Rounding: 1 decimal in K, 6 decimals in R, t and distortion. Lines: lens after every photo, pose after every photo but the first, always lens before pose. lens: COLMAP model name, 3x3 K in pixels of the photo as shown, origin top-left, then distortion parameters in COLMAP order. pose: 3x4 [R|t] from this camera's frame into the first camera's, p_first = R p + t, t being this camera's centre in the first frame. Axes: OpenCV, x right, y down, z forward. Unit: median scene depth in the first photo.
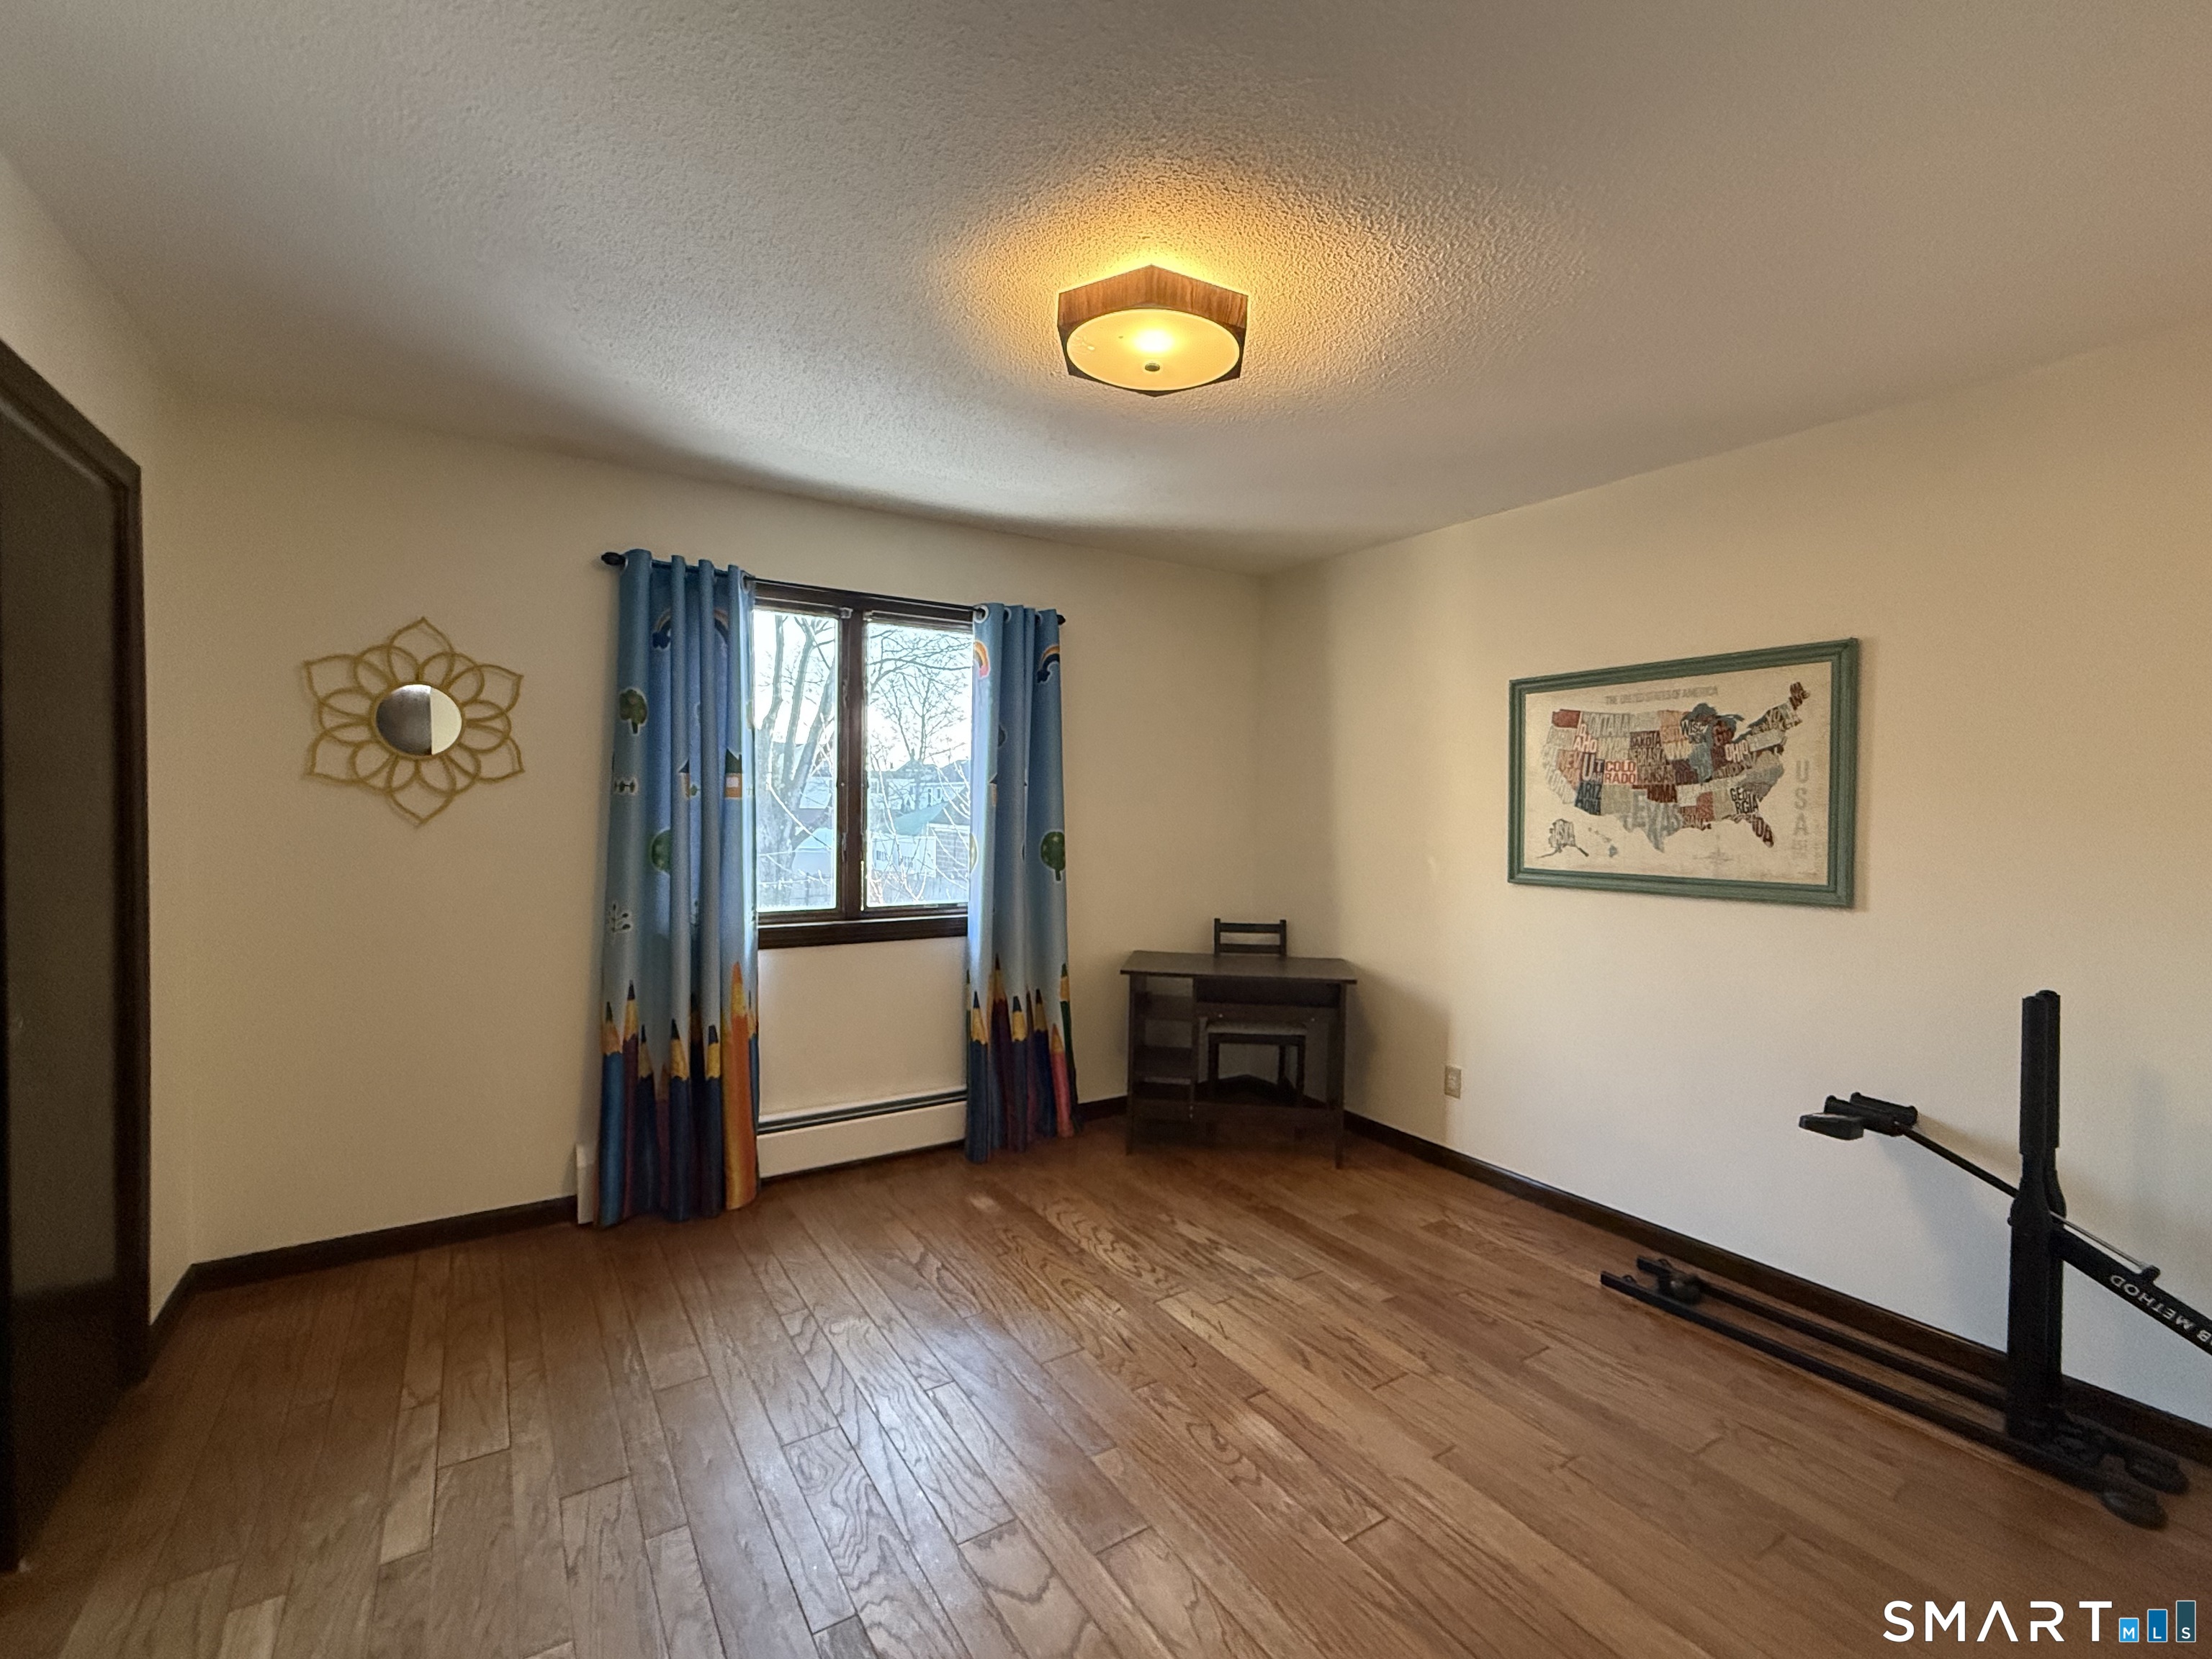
lens RADIAL K [[974.0, 0, 1106.0], [0, 974.0, 829.5], [0, 0, 1]] dist [0.000273, 0.000793]
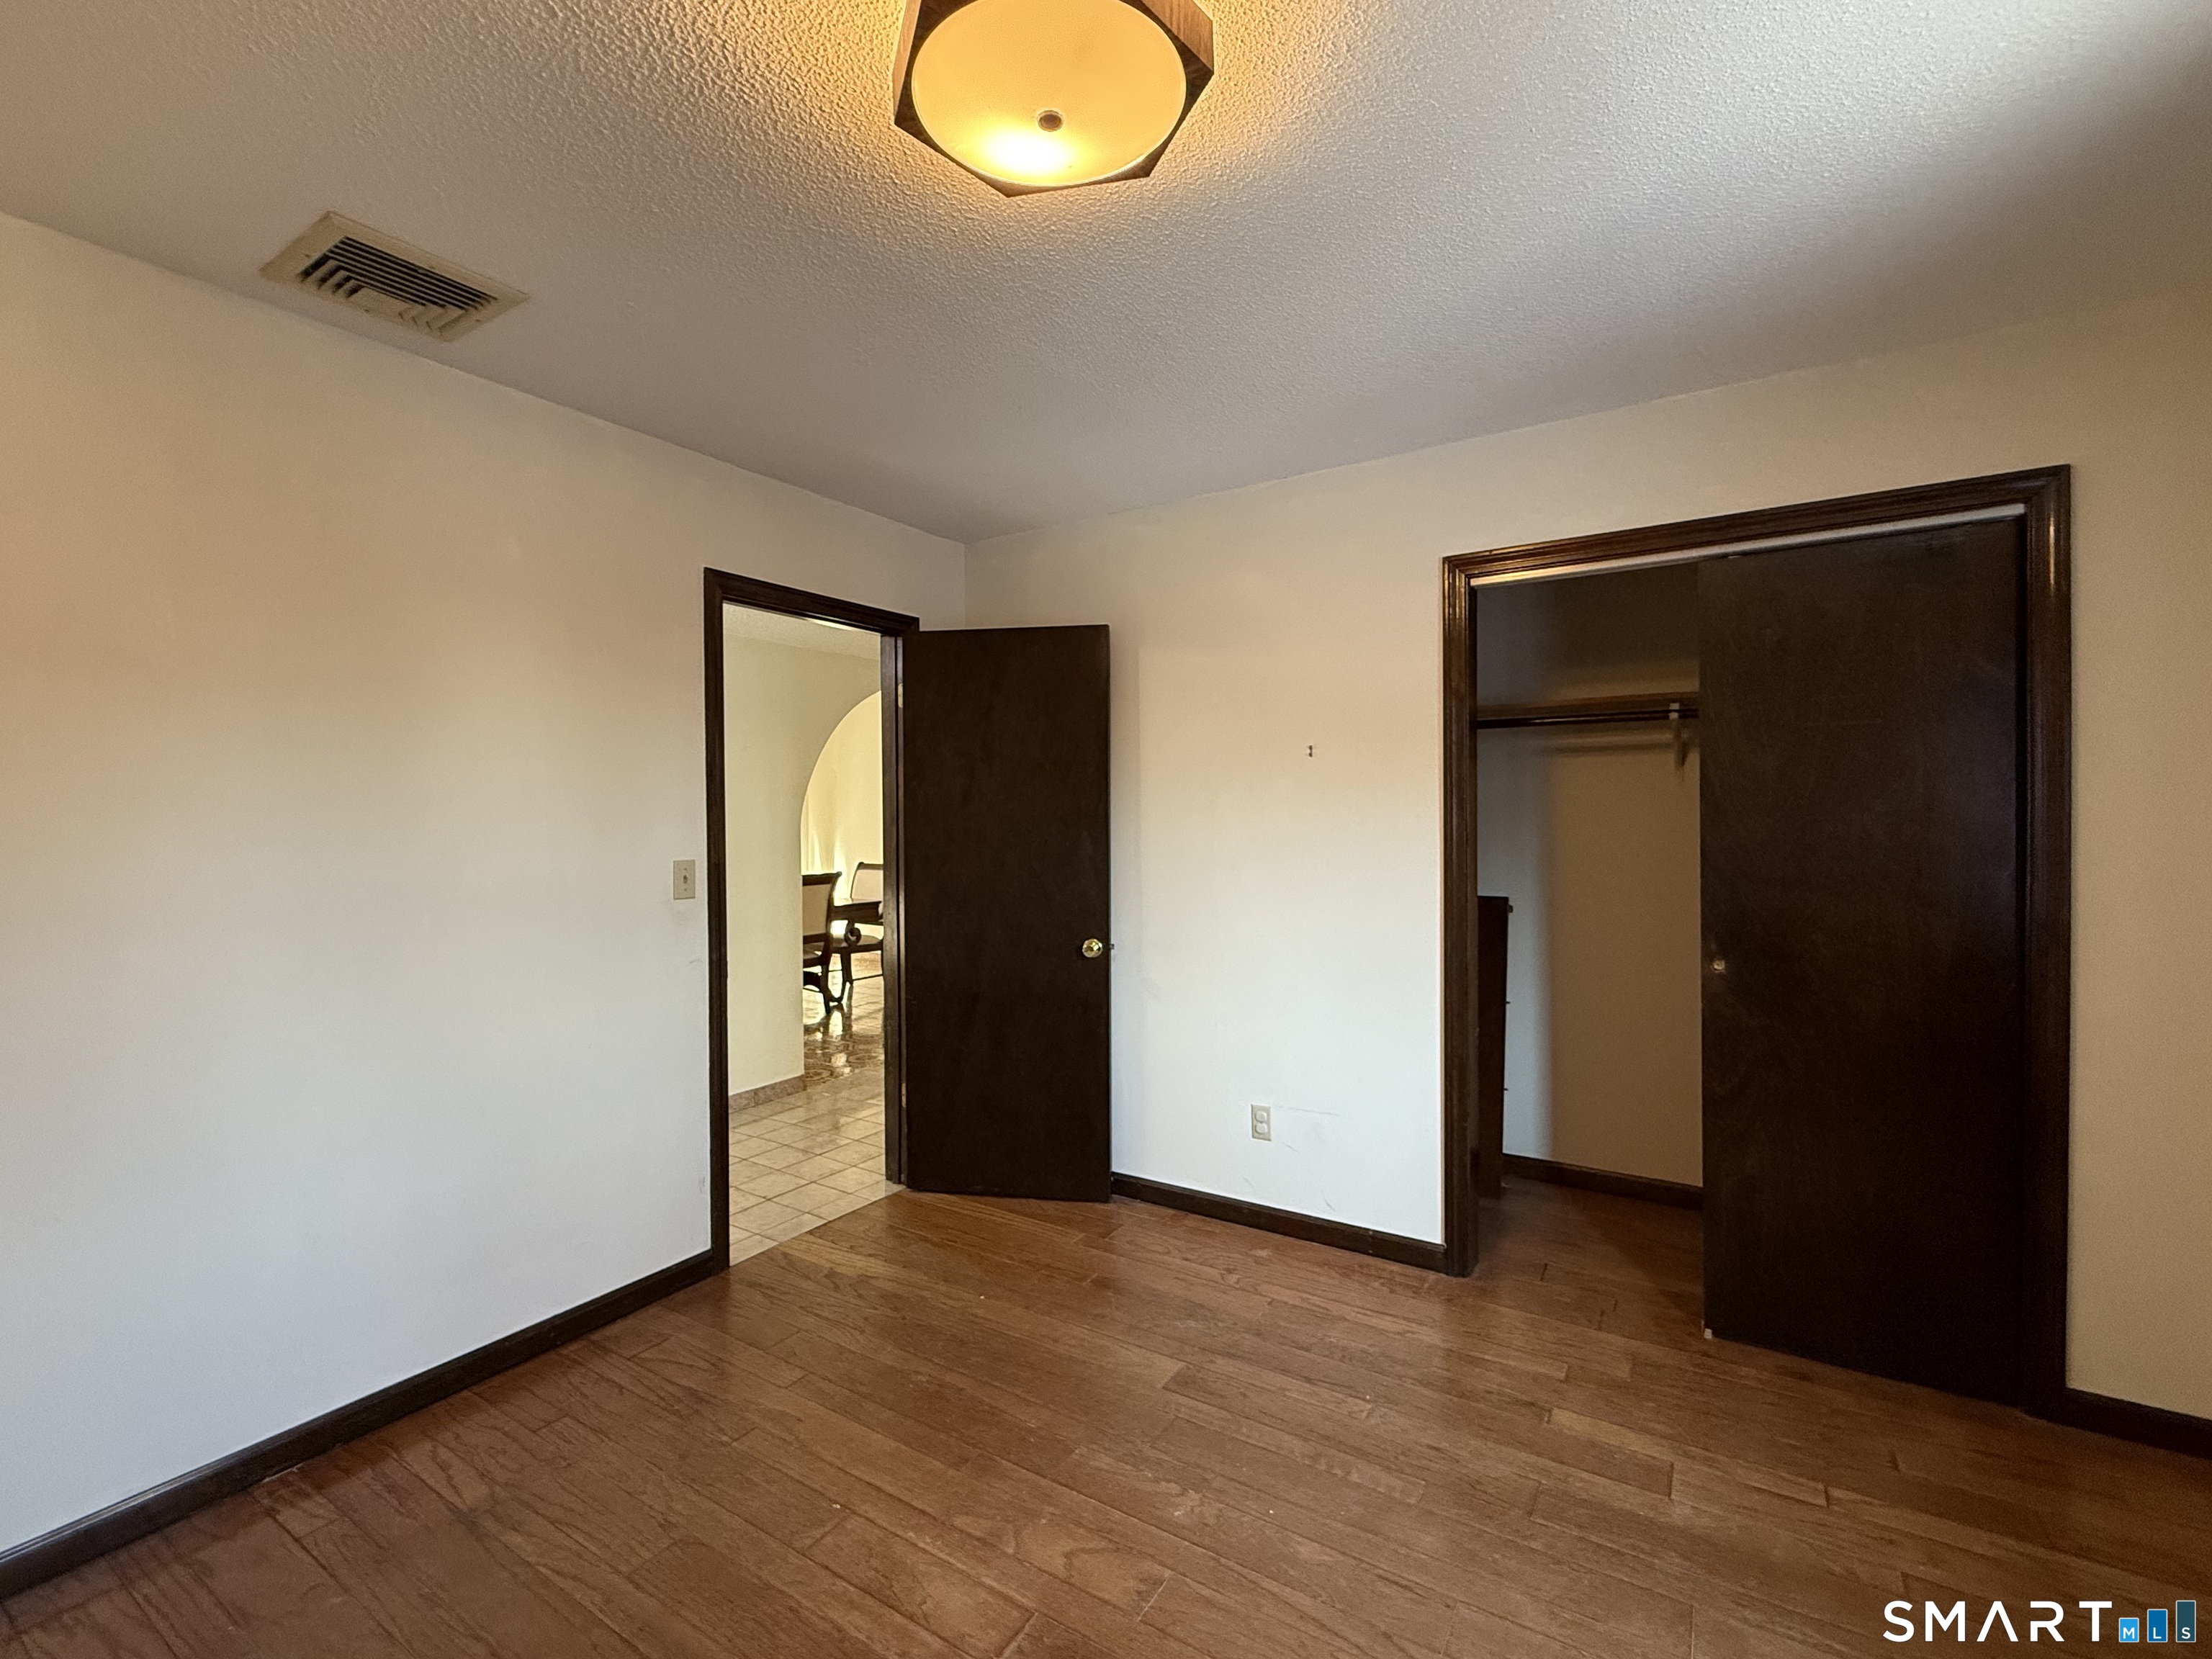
lens RADIAL K [[974.0, 0, 1106.0], [0, 974.0, 829.5], [0, 0, 1]] dist [0.000273, 0.000793]
pose [[-0.908876, -0.002452, -0.417060, 0.333666], [-0.013790, 0.999613, 0.024176, -0.033591], [0.416839, 0.027725, -0.908557, 1.928472]]
